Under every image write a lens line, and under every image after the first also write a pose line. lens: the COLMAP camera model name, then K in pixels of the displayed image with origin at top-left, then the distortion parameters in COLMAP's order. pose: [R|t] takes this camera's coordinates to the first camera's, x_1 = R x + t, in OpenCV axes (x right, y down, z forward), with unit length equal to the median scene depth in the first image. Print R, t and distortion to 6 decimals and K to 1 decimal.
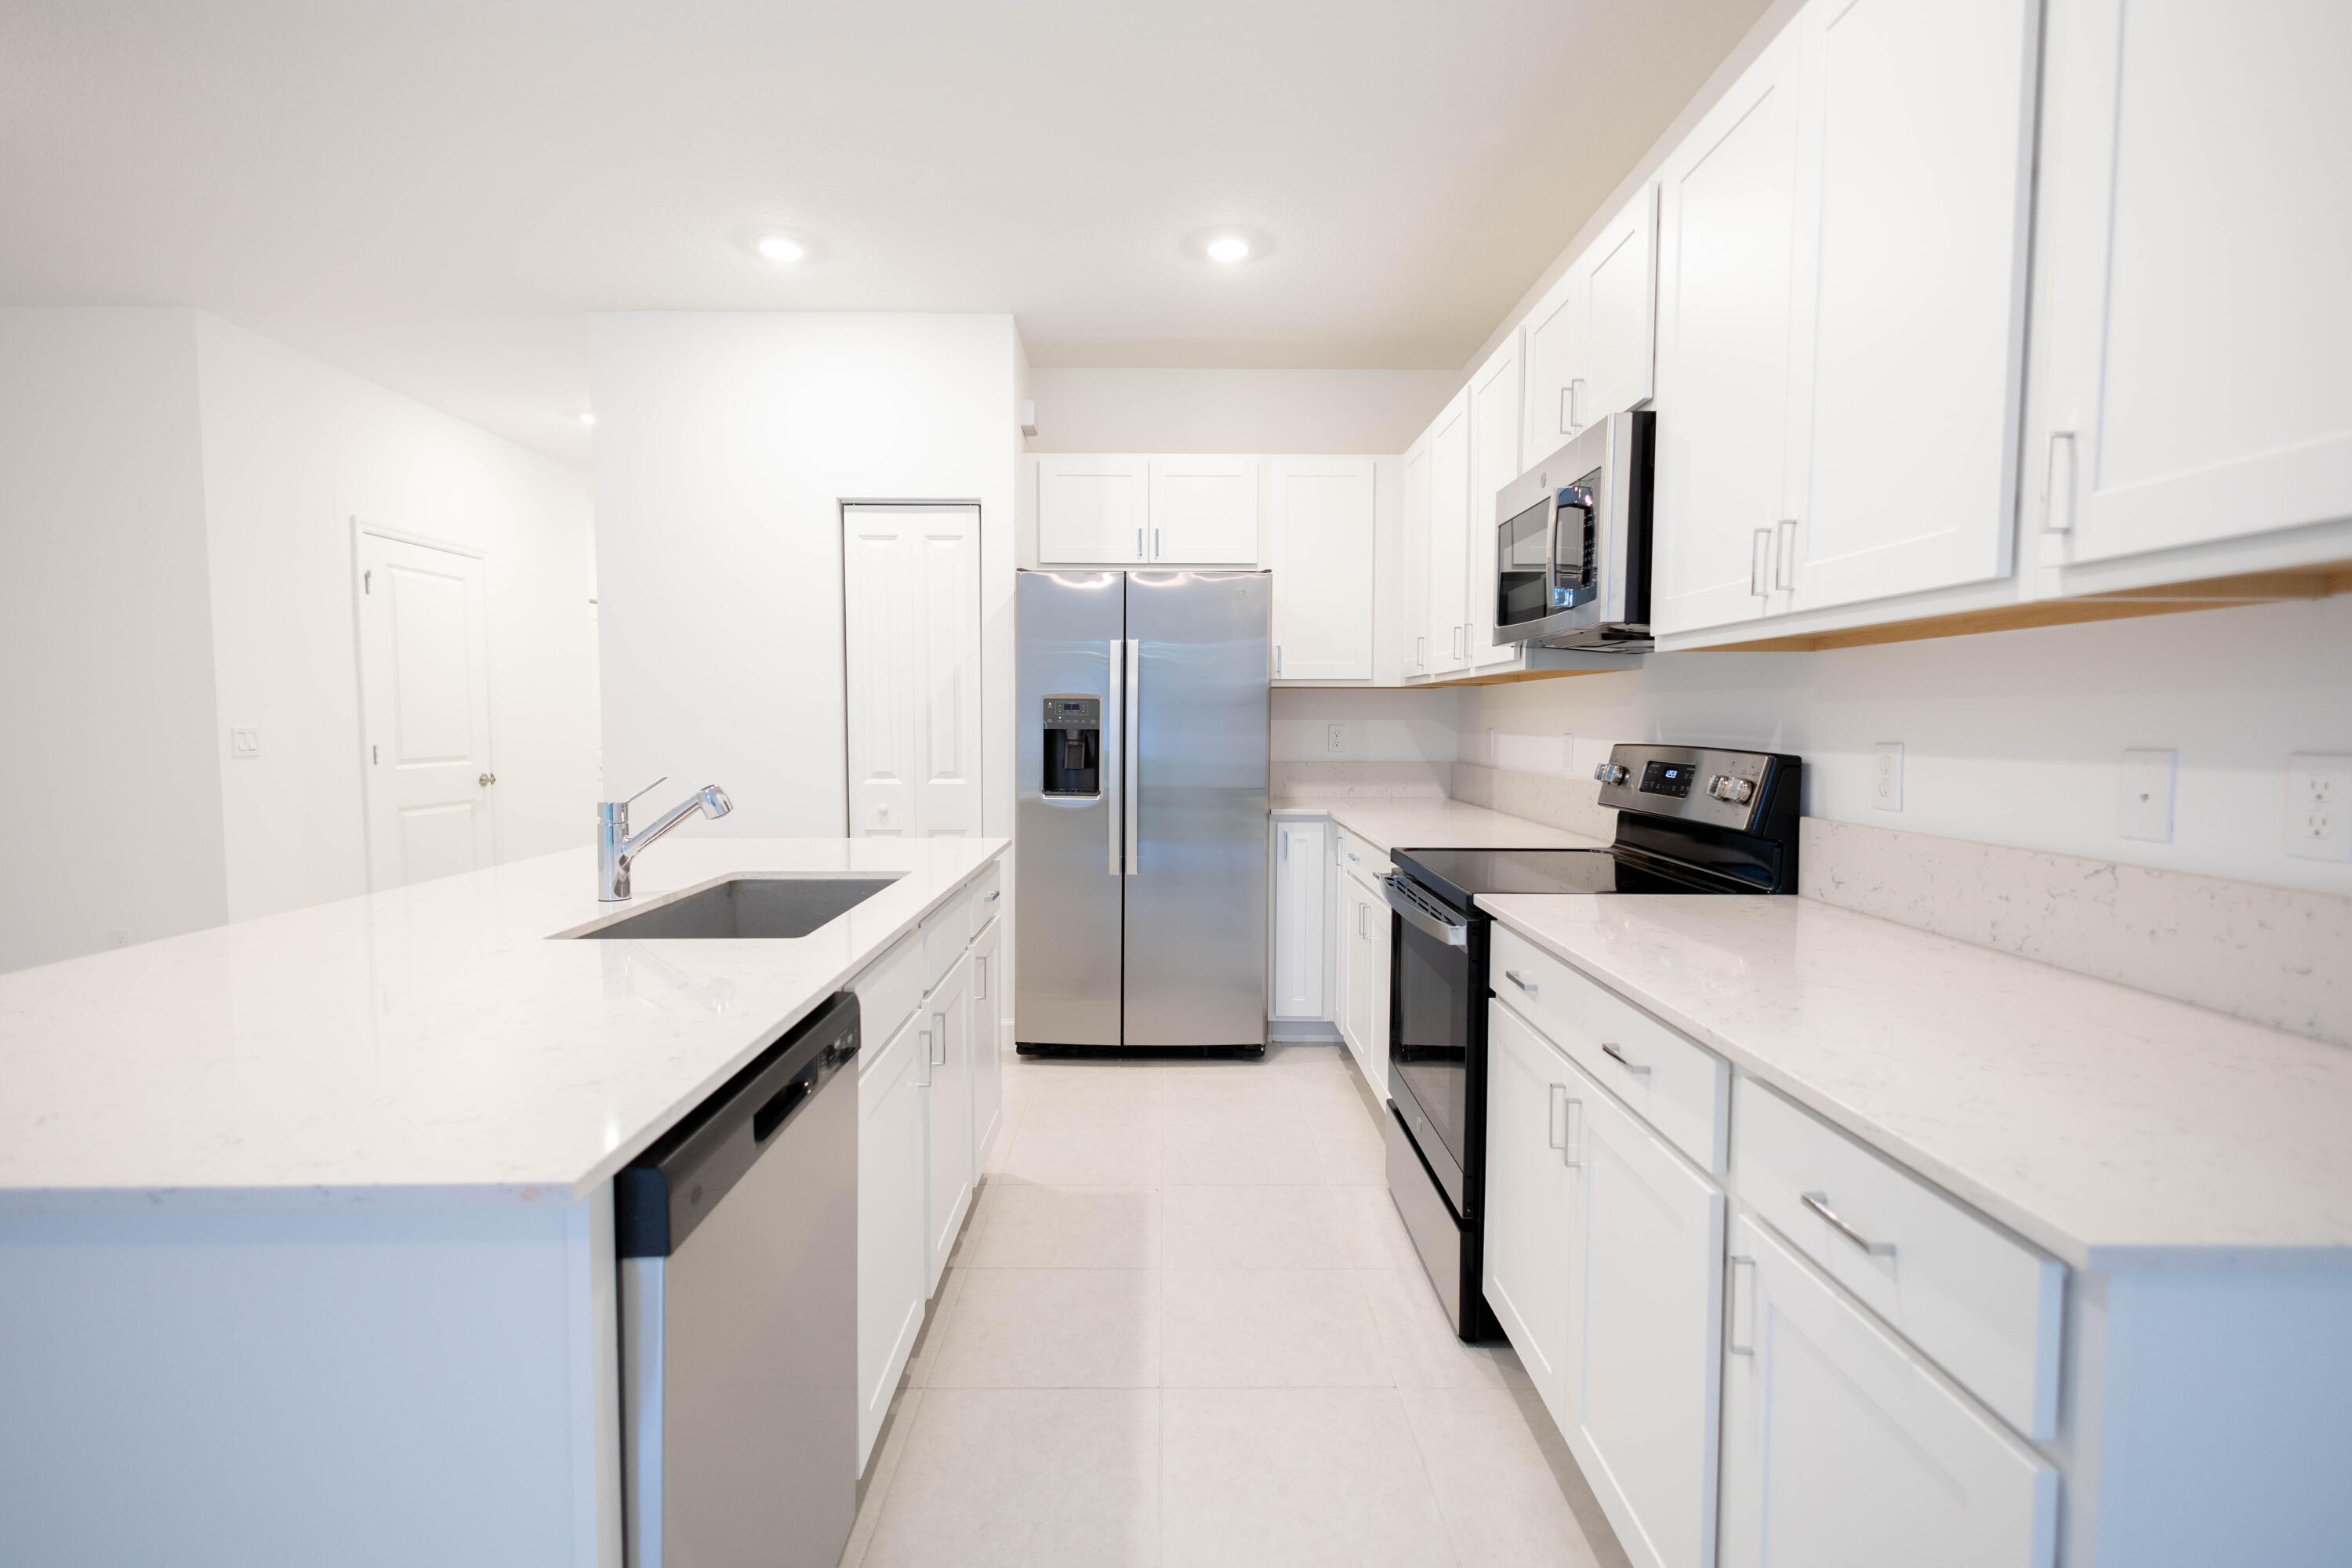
lens RADIAL K [[1086.2, 0, 1176.0], [0, 1086.2, 784.0], [0, 0, 1]] dist [0.014978, -0.000444]
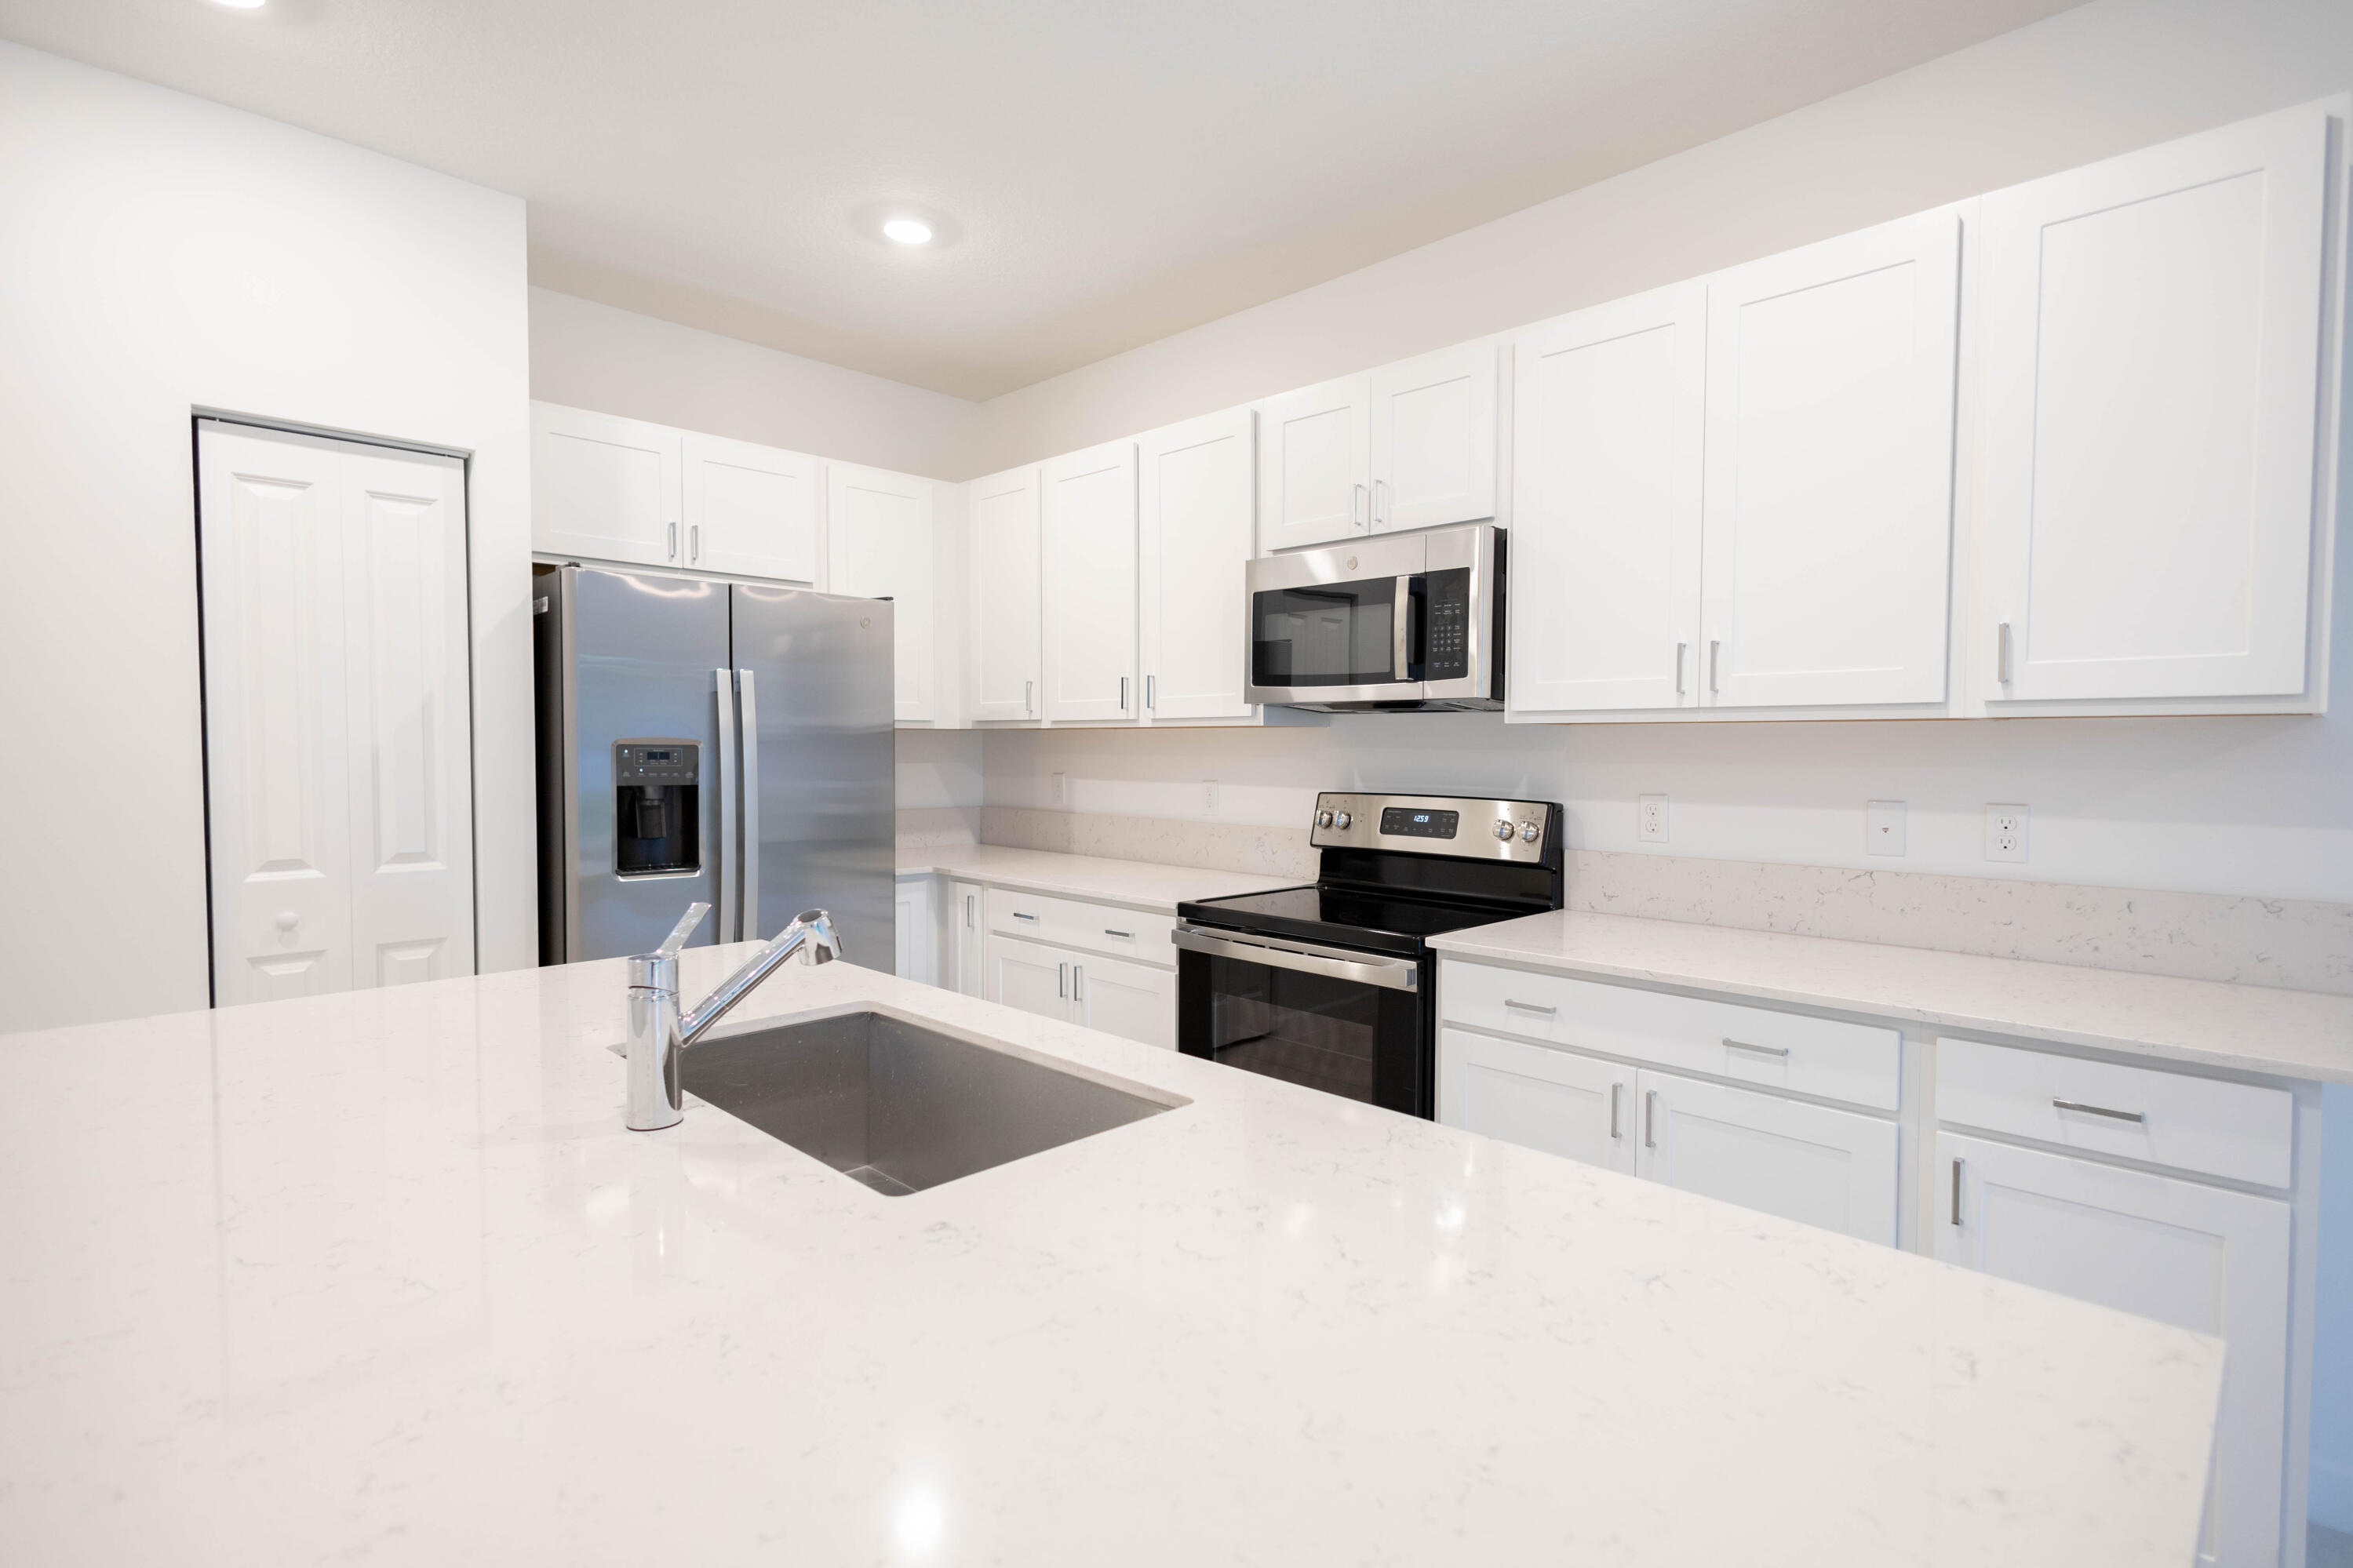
lens RADIAL K [[1144.9, 0, 1176.5], [0, 1144.9, 784.0], [0, 0, 1]] dist [0.024269, -0.000306]
pose [[0.709140, -0.024238, 0.704651, -0.401347], [0.039838, 0.999190, -0.005723, -0.032516], [-0.703942, 0.032130, 0.709531, 0.186163]]
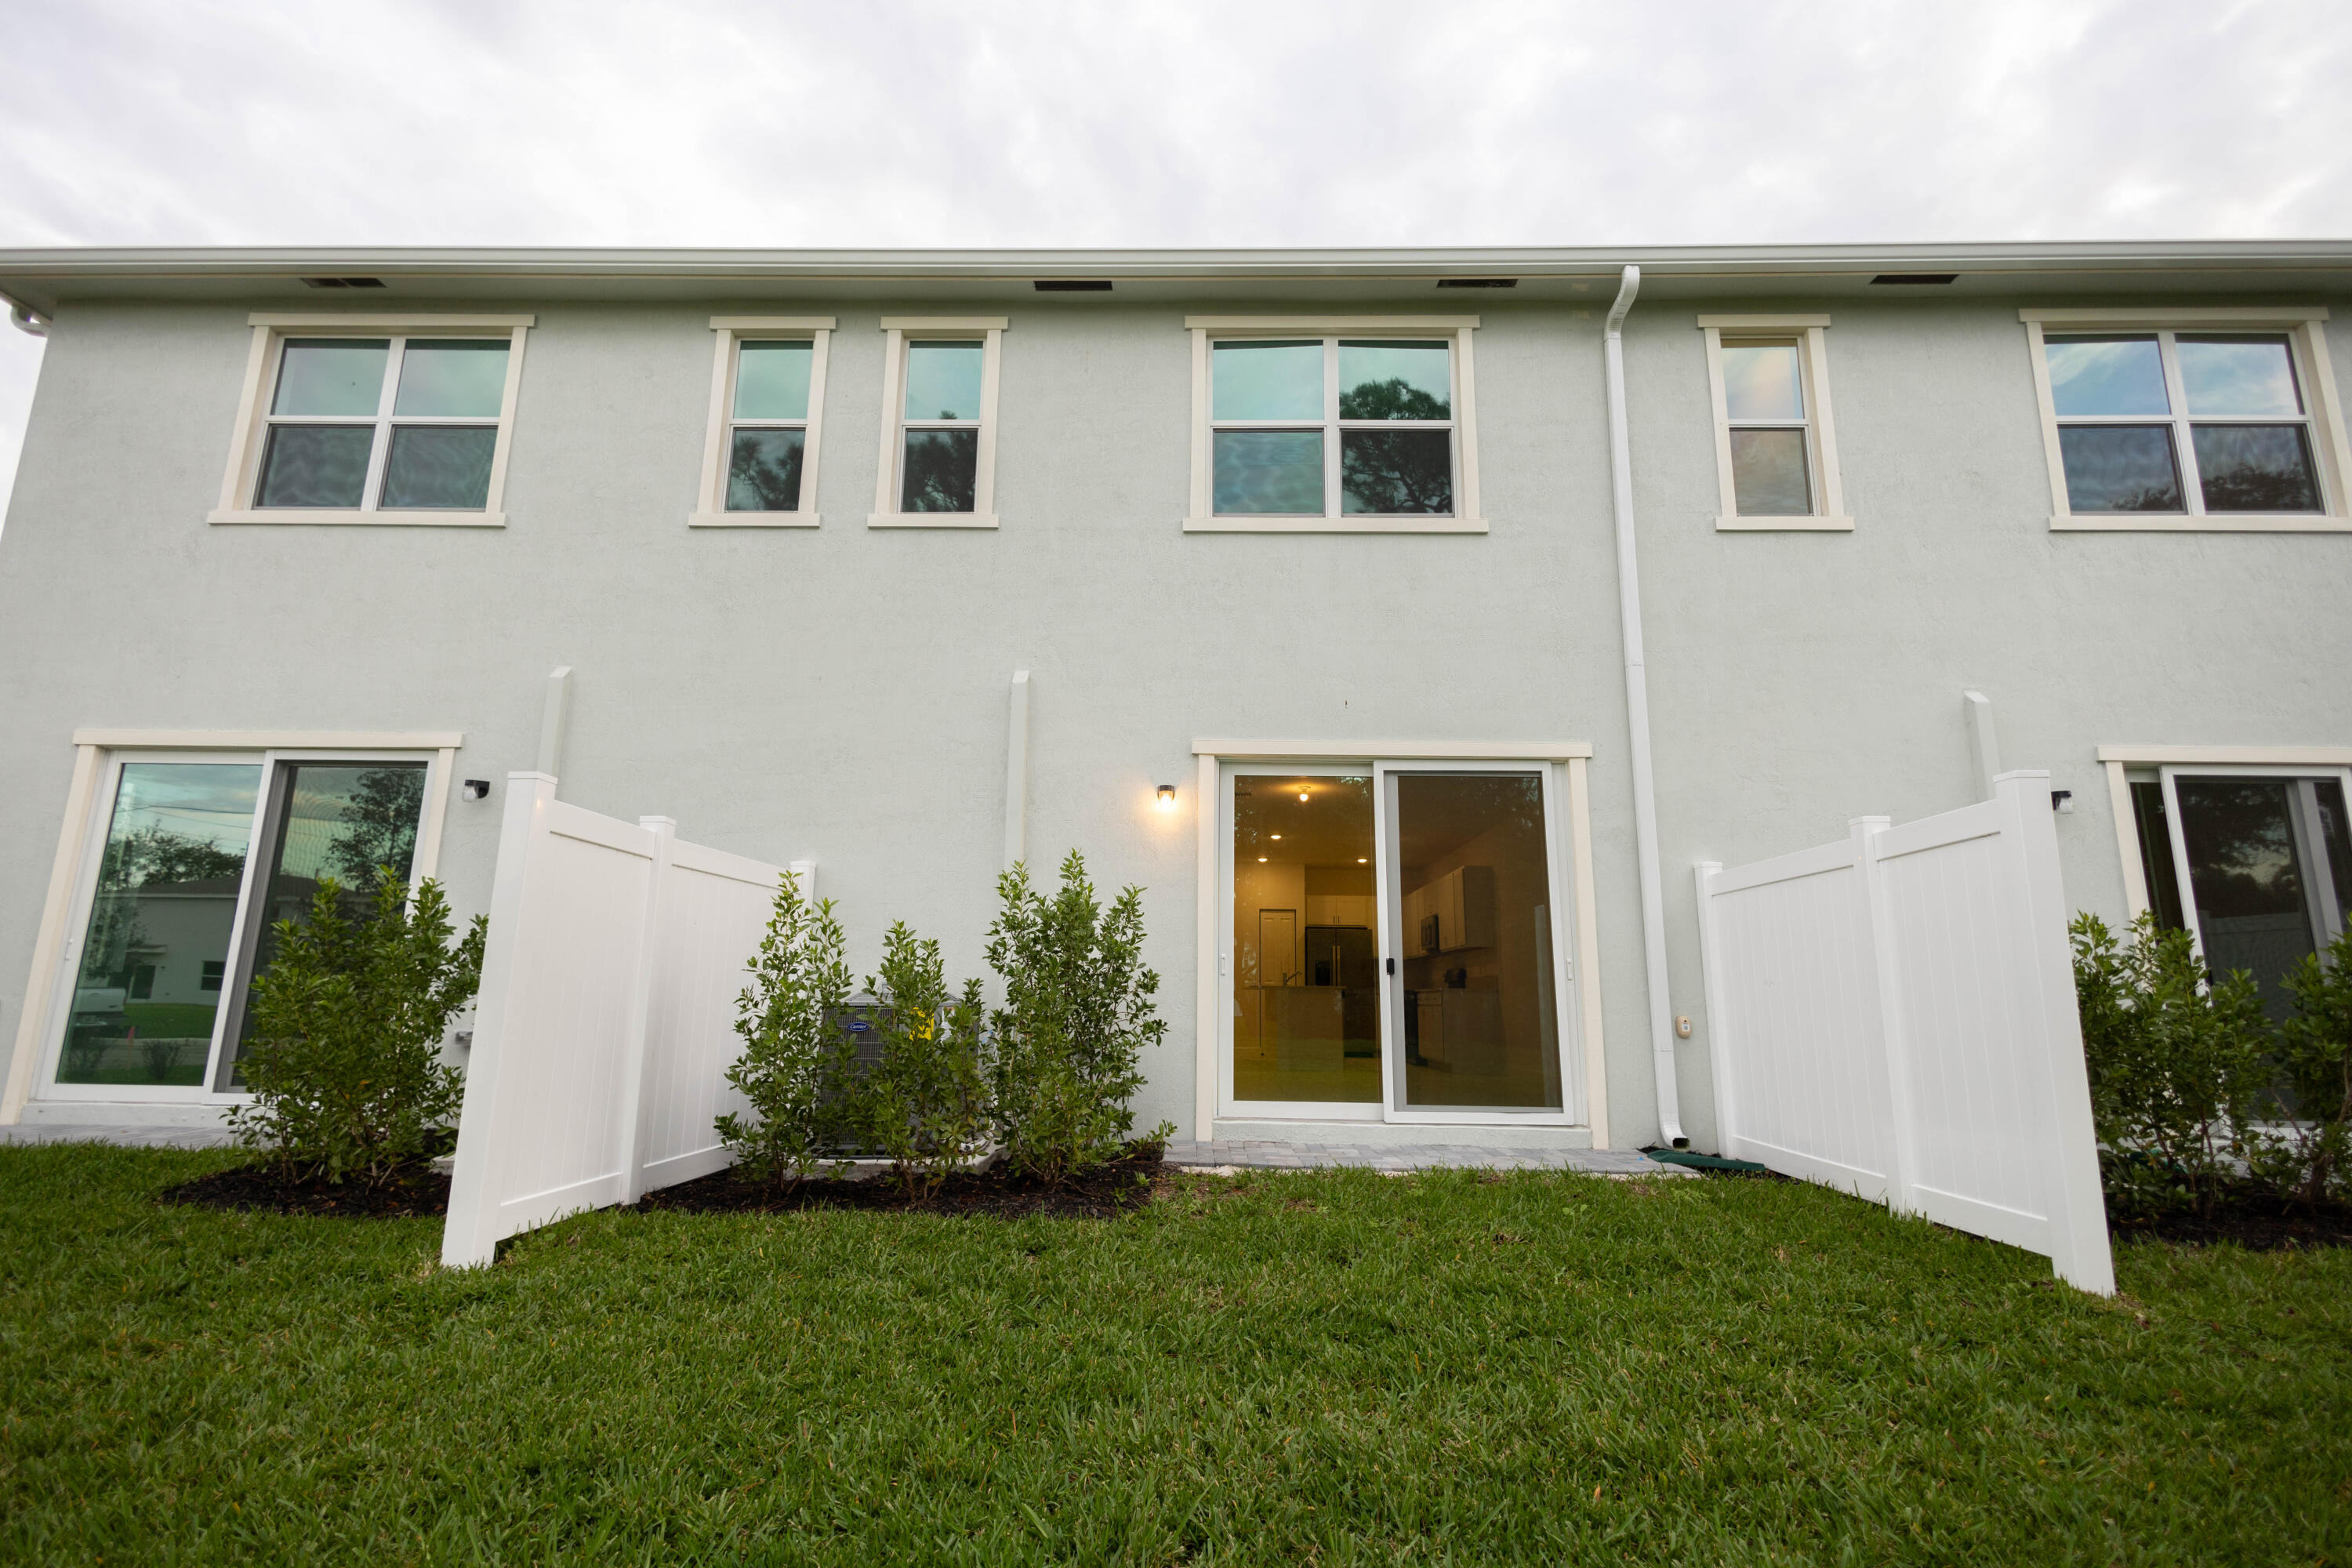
lens RADIAL K [[1086.2, 0, 1176.0], [0, 1086.2, 784.0], [0, 0, 1]] dist [0.014978, -0.000444]
pose [[0.999464, 0.005903, -0.032187, -0.507520], [-0.013911, 0.966941, -0.254621, 0.313745], [0.029620, 0.254932, 0.966505, -3.008840]]
